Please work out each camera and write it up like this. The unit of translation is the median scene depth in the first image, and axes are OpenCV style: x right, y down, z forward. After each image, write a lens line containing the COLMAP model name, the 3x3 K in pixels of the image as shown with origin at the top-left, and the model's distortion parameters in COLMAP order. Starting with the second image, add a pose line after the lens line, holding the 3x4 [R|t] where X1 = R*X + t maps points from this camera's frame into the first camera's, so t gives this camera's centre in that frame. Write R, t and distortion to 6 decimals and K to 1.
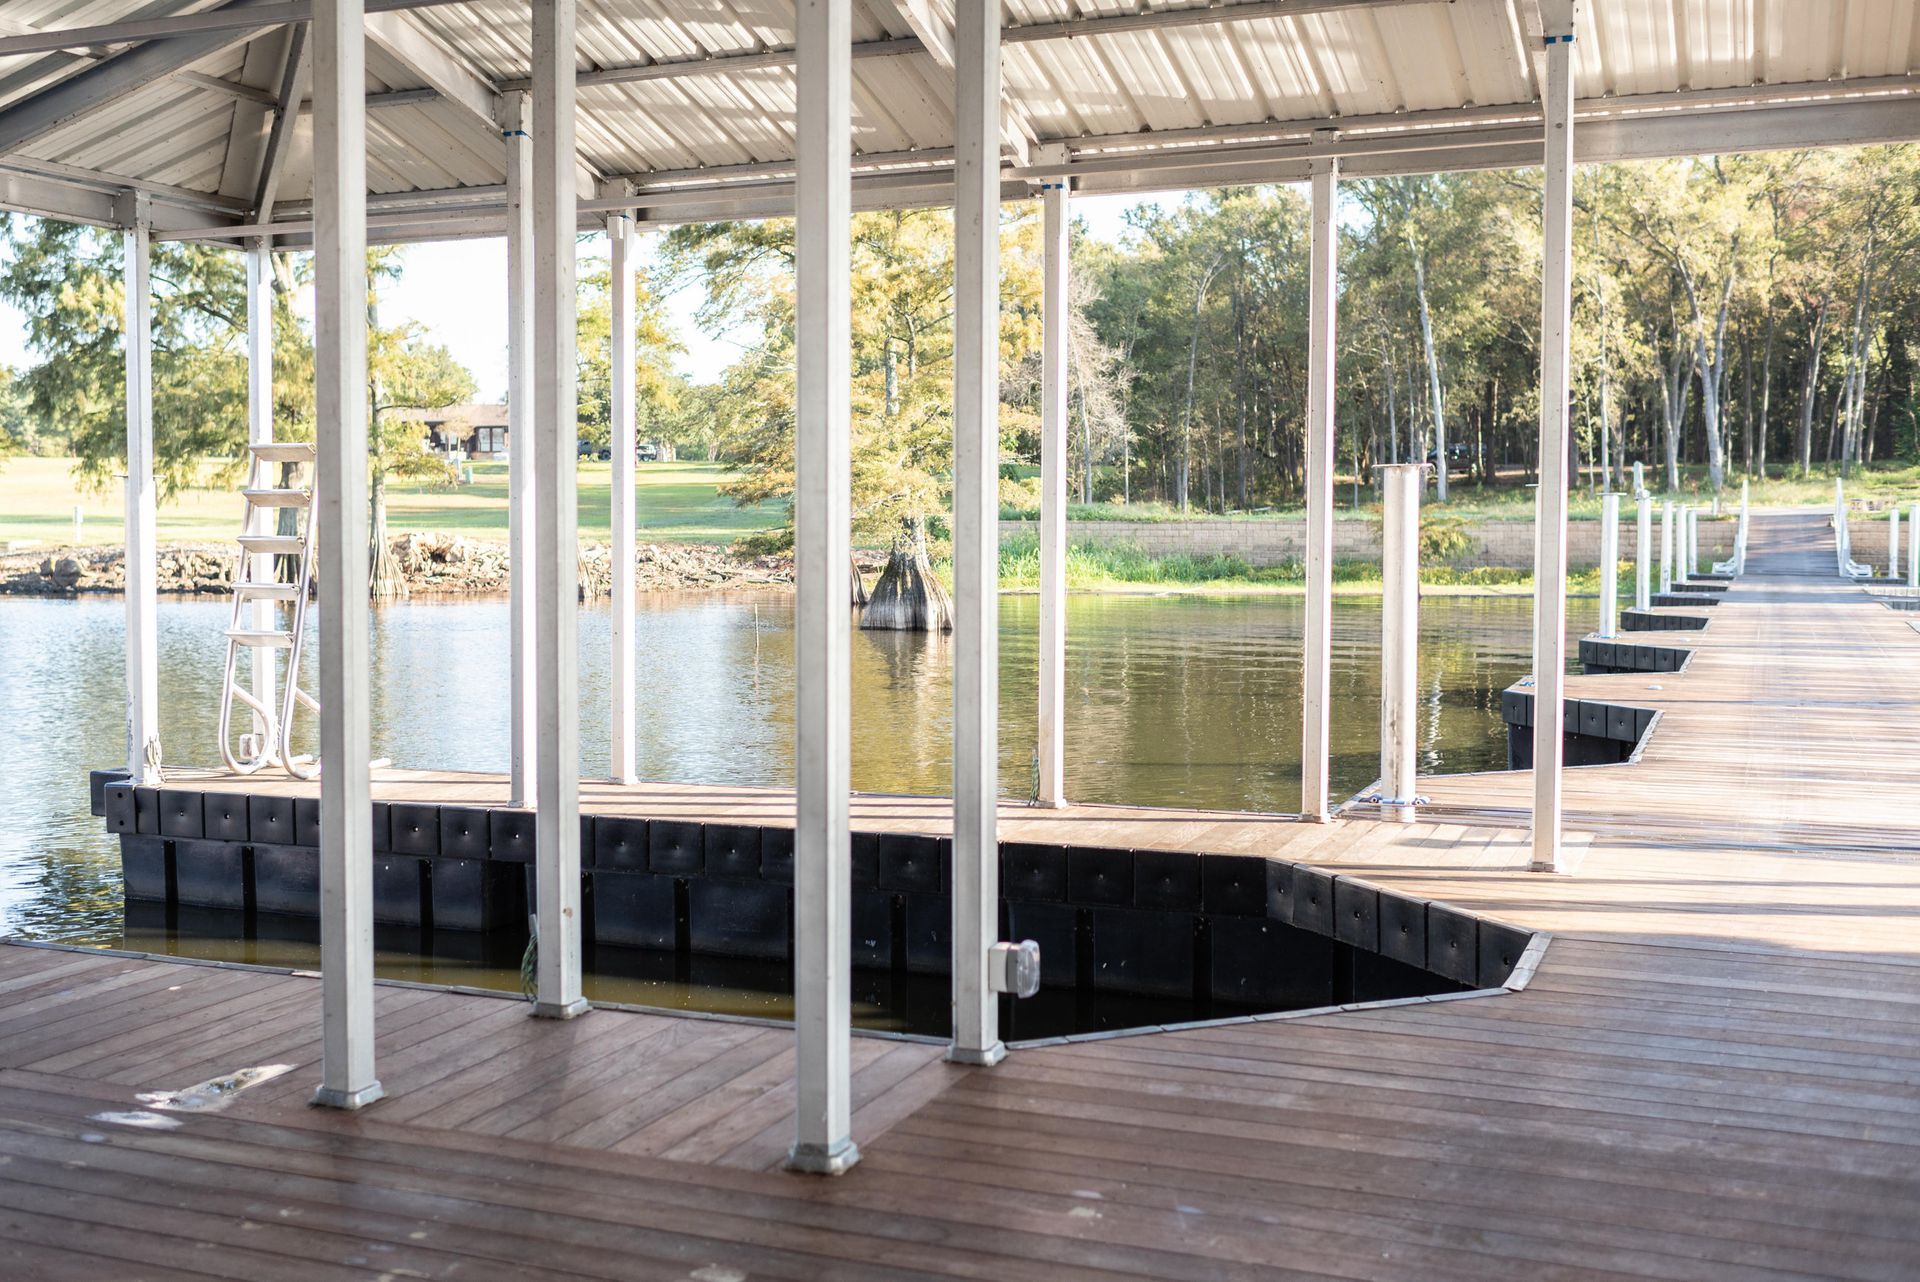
lens RADIAL K [[1995.5, 0, 959.1], [0, 1995.5, 622.7], [0, 0, 1]] dist [-0.006914, 0.001015]
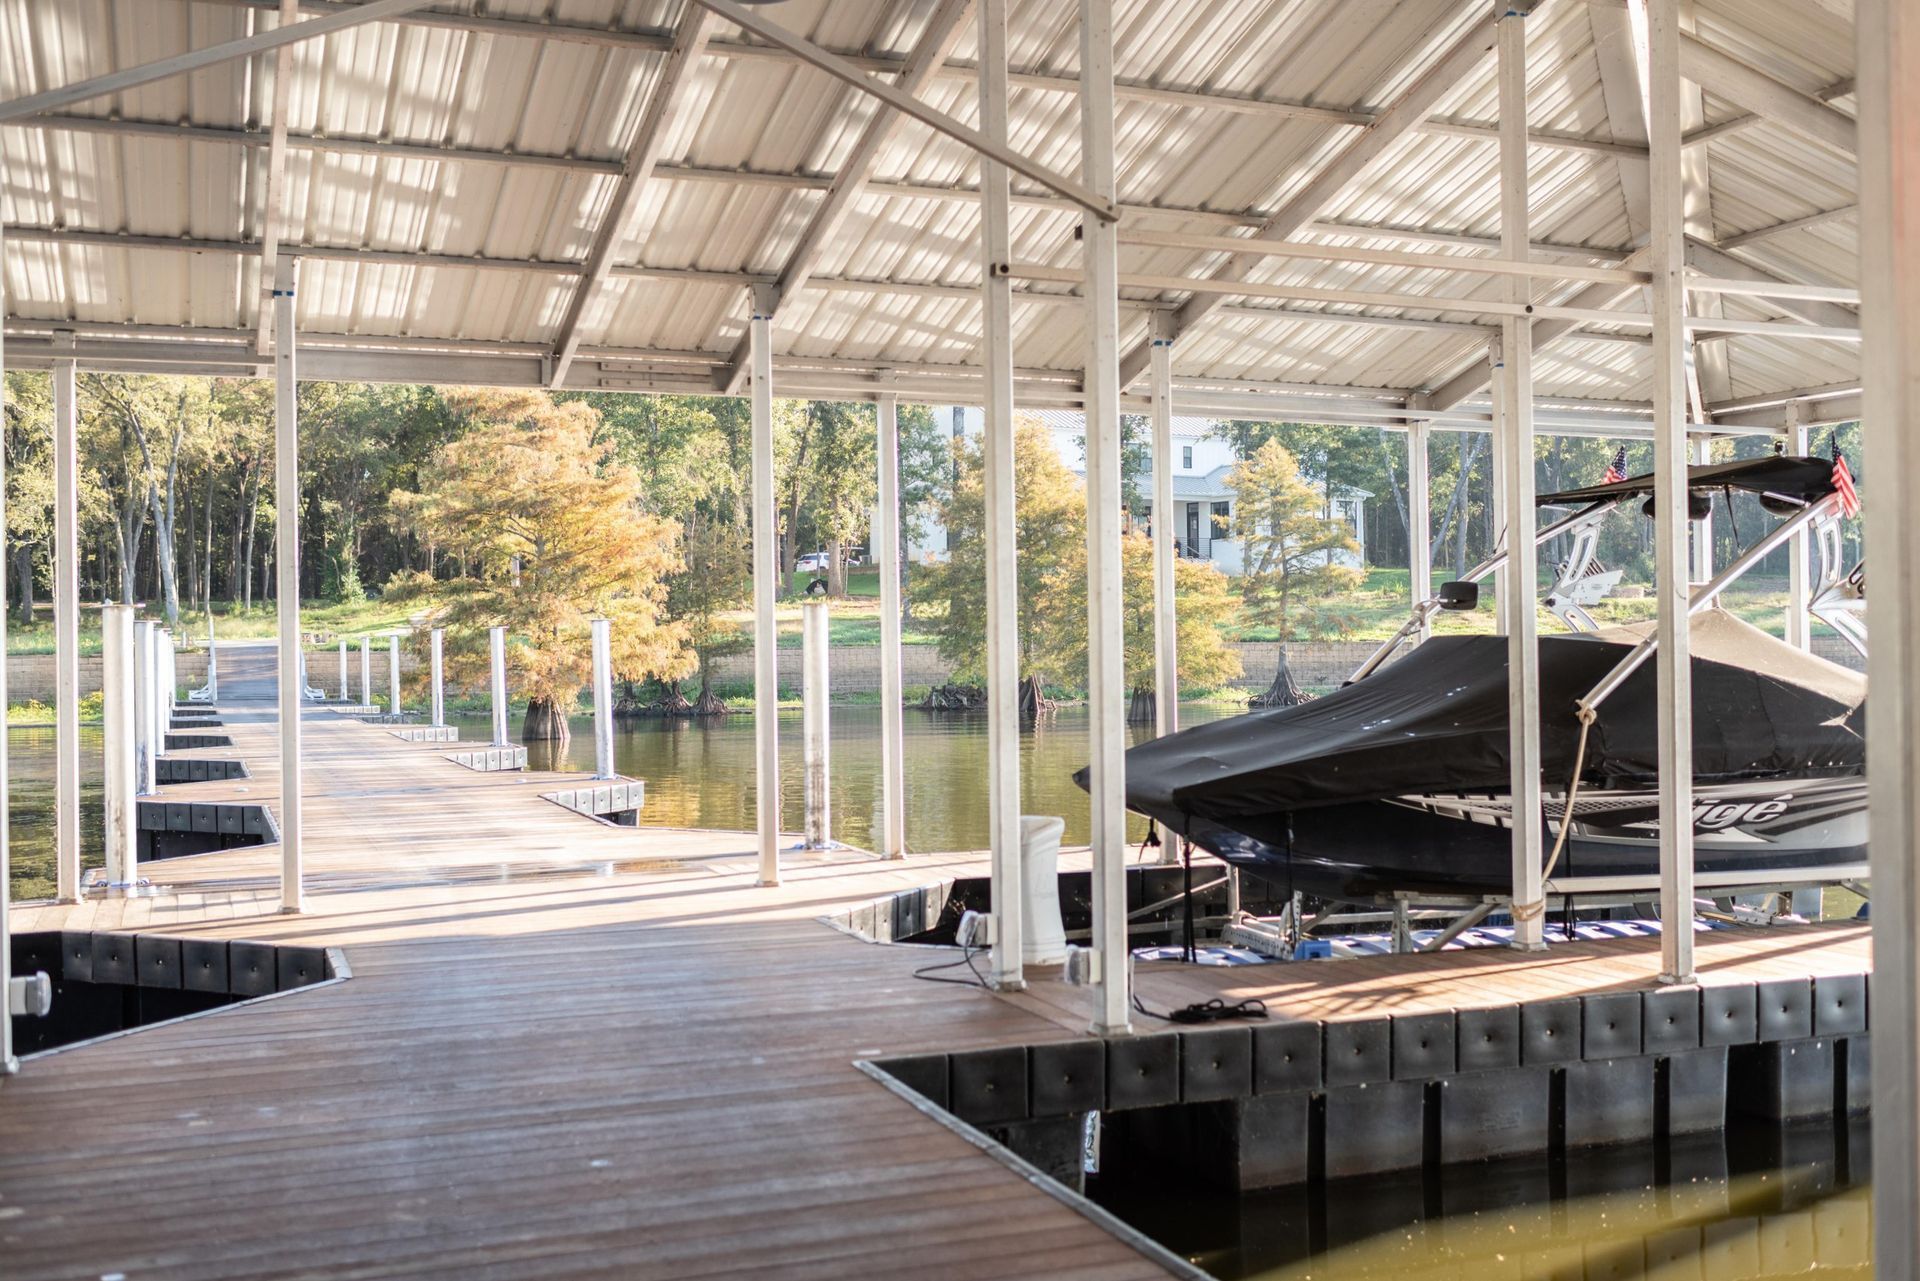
lens RADIAL K [[1995.5, 0, 959.1], [0, 1995.5, 622.2], [0, 0, 1]] dist [-0.006914, 0.001015]
pose [[0.700258, 0.000354, 0.713890, -0.099995], [0.047845, 0.997728, -0.047426, 0.004526], [-0.712285, 0.067366, 0.698650, -0.074240]]
